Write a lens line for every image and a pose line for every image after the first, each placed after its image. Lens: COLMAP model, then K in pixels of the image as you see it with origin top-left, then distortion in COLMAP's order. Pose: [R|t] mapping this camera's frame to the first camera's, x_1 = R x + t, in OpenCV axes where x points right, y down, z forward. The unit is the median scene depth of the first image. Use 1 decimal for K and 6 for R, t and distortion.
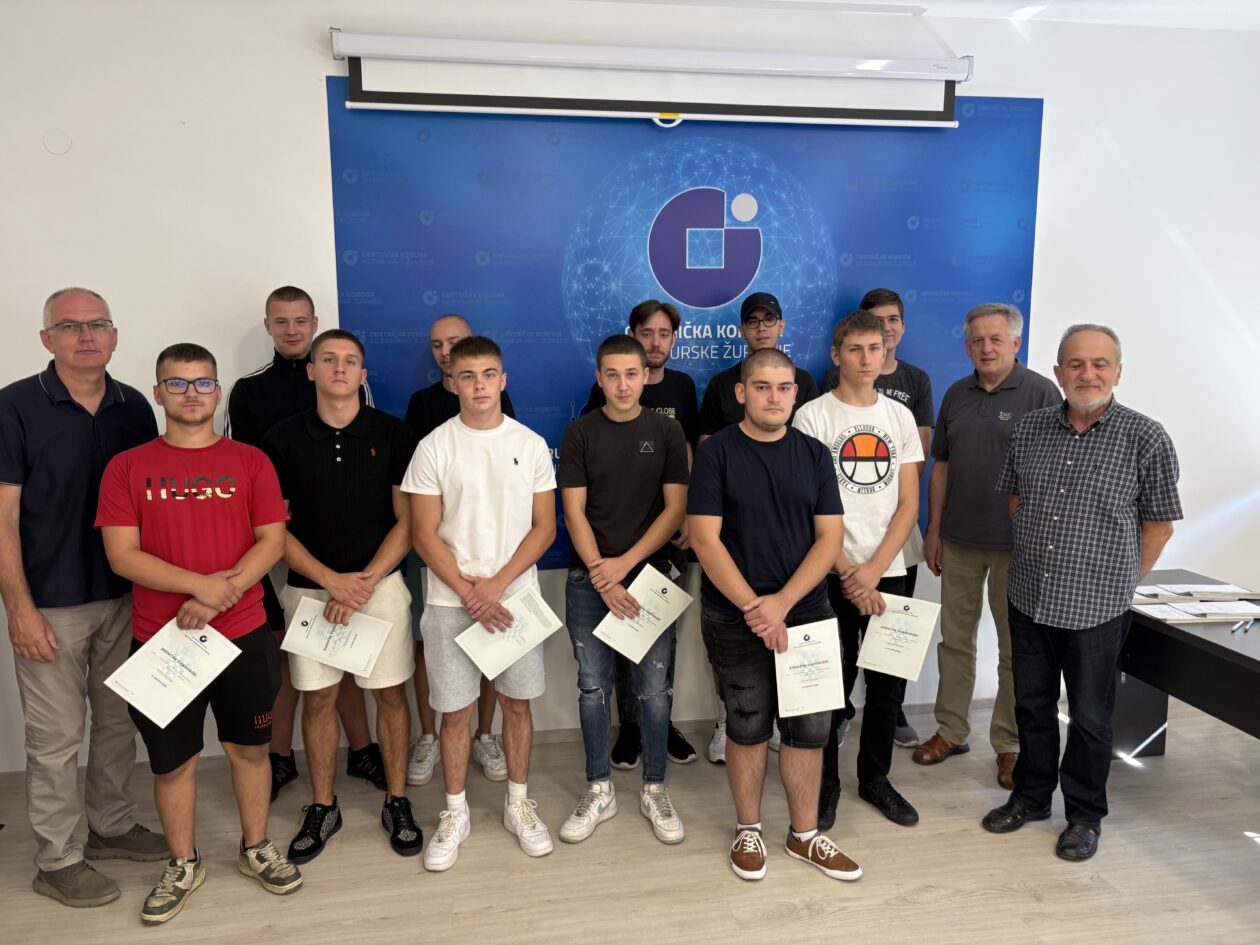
lens RADIAL K [[965.2, 0, 622.7], [0, 965.2, 479.2], [0, 0, 1]] dist [0.028372, -0.028768]
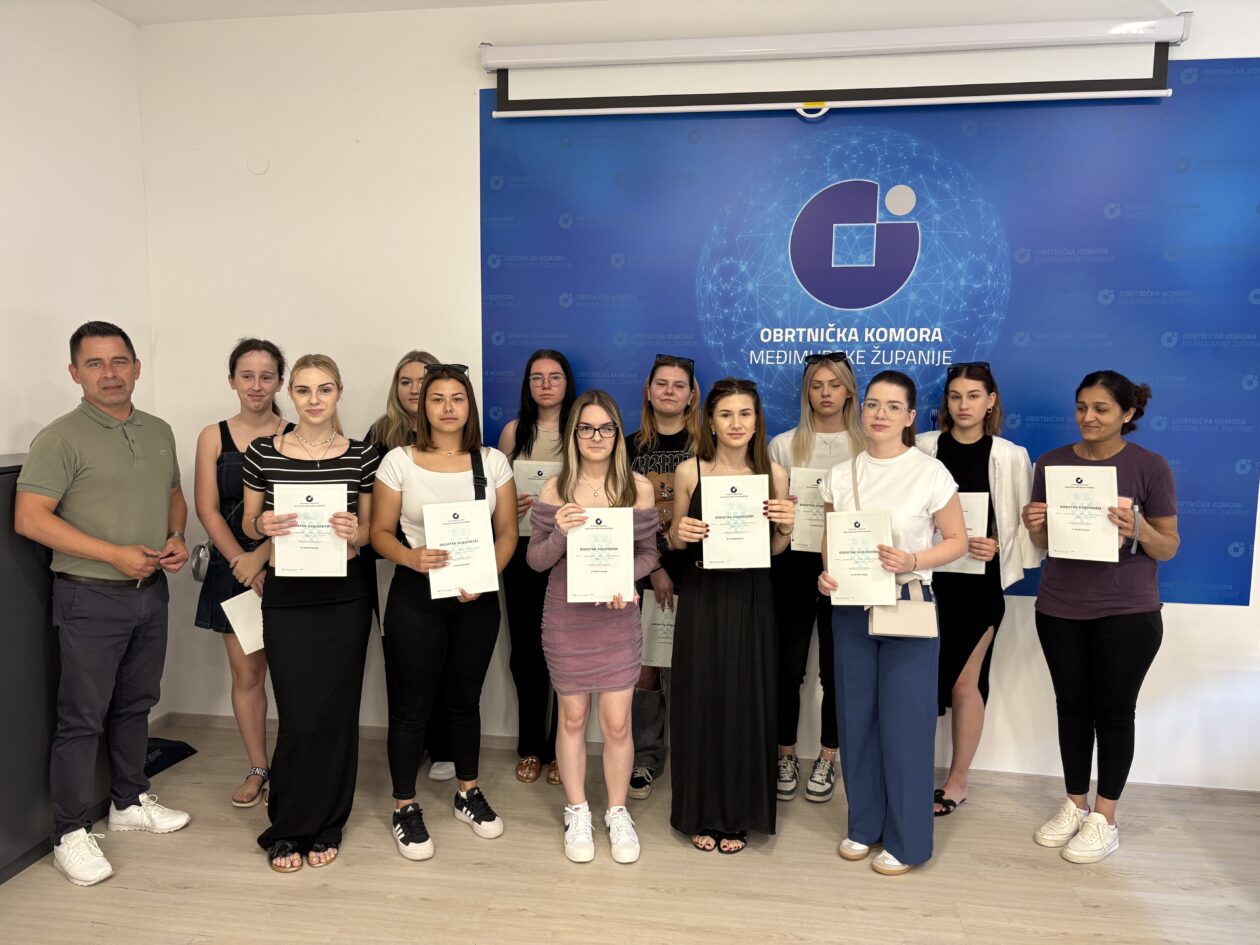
lens RADIAL K [[965.2, 0, 619.8], [0, 965.2, 472.5], [0, 0, 1]] dist [0.028372, -0.028768]
pose [[0.945648, 0.052579, -0.320912, 0.185454], [-0.064445, 0.997570, -0.026458, 0.016696], [0.318741, 0.045702, 0.946739, 0.065184]]
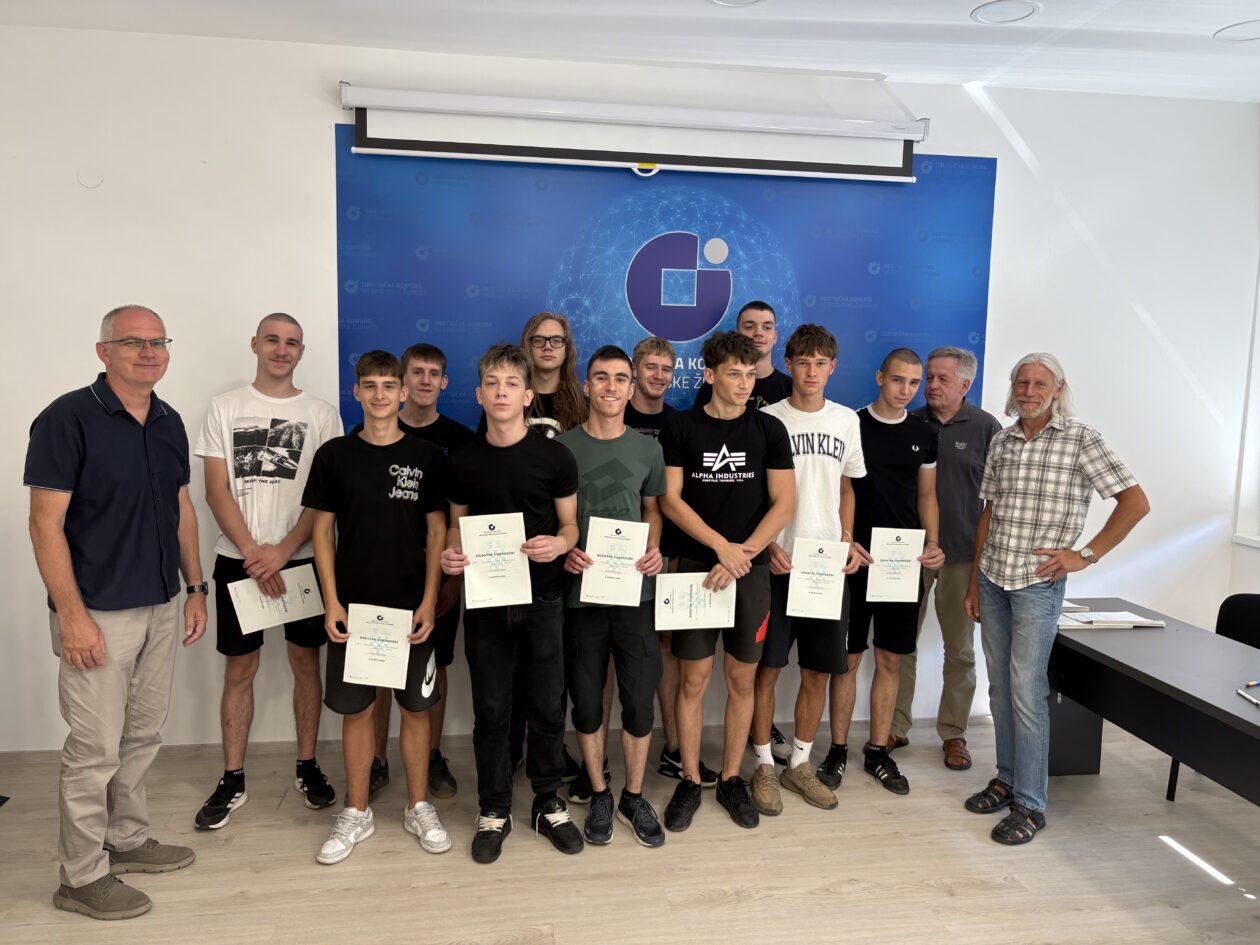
lens RADIAL K [[965.2, 0, 633.7], [0, 965.2, 473.0], [0, 0, 1]] dist [0.028372, -0.028768]
pose [[0.999408, 0.029577, -0.017578, 0.060953], [-0.030219, 0.998843, -0.037400, 0.011847], [0.016451, 0.037909, 0.999146, -0.076940]]
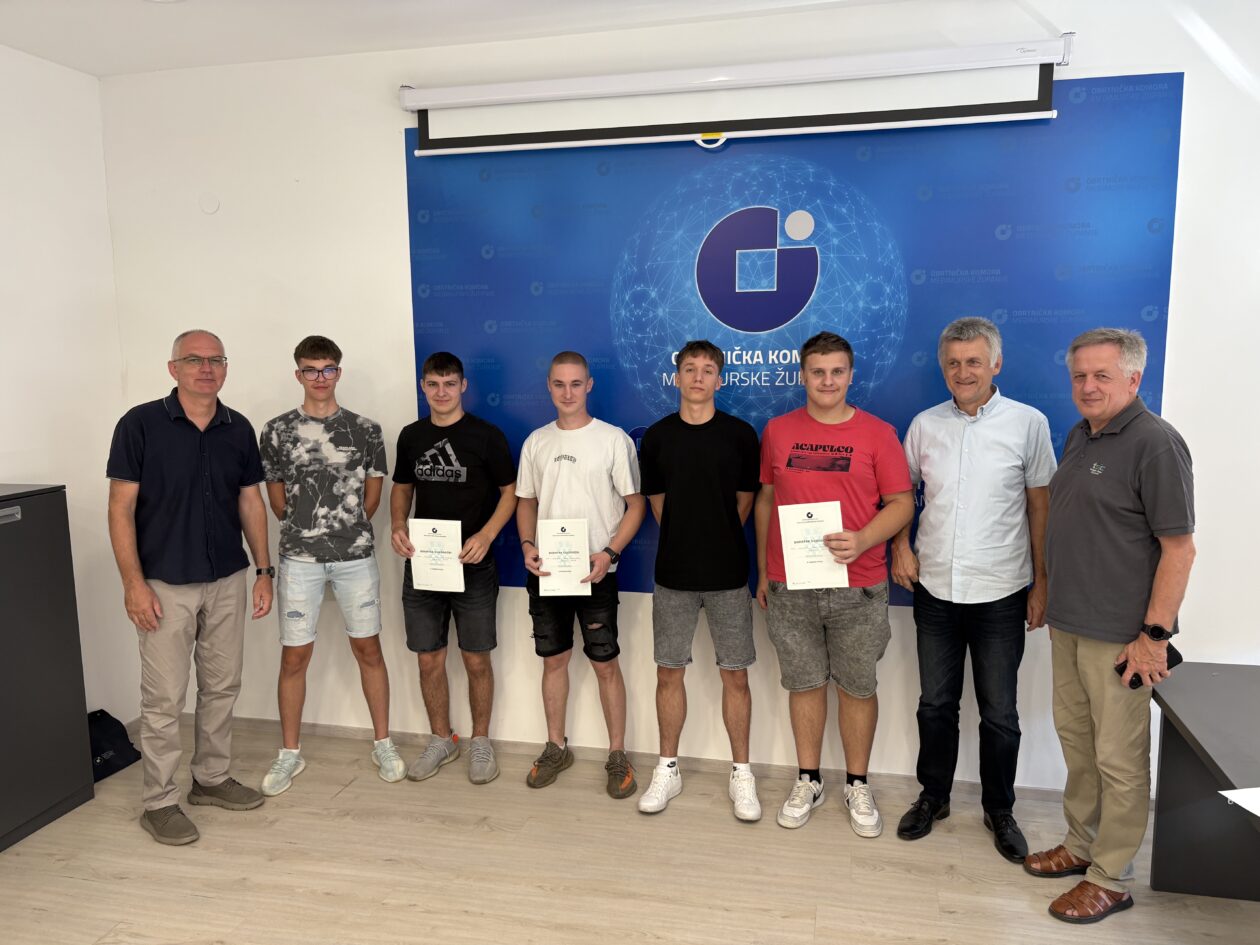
lens RADIAL K [[965.2, 0, 633.2], [0, 965.2, 478.0], [0, 0, 1]] dist [0.028372, -0.028768]
pose [[0.920260, 0.051034, -0.387965, 0.359972], [-0.051342, 0.998635, 0.009578, -0.037949], [0.387924, 0.011105, 0.921624, 0.079020]]
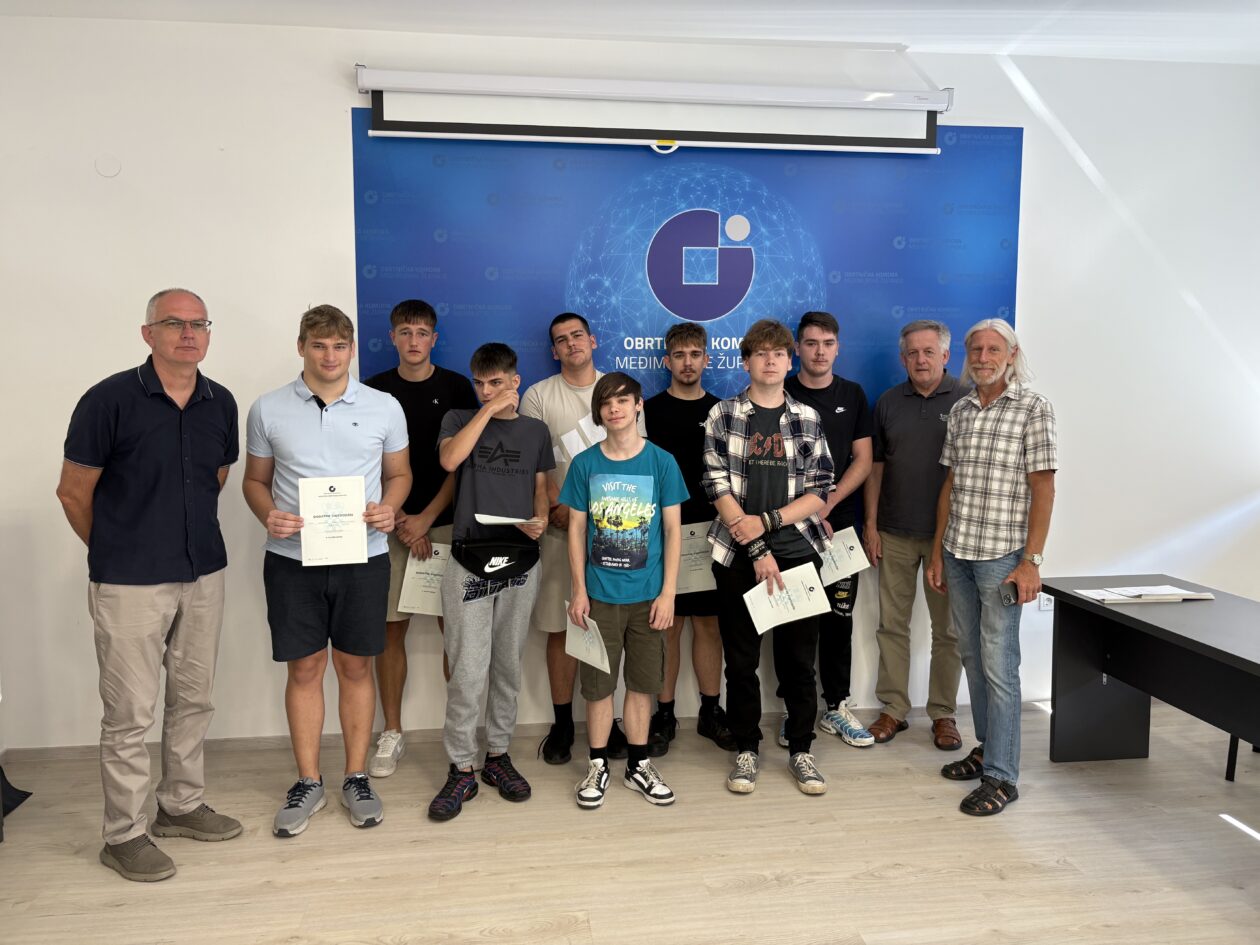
lens RADIAL K [[965.2, 0, 626.4], [0, 965.2, 466.7], [0, 0, 1]] dist [0.028372, -0.028768]
pose [[0.999149, 0.010200, -0.039955, 0.049427], [-0.012453, 0.998322, -0.056552, 0.044867], [0.039312, 0.057001, 0.997600, -0.054691]]
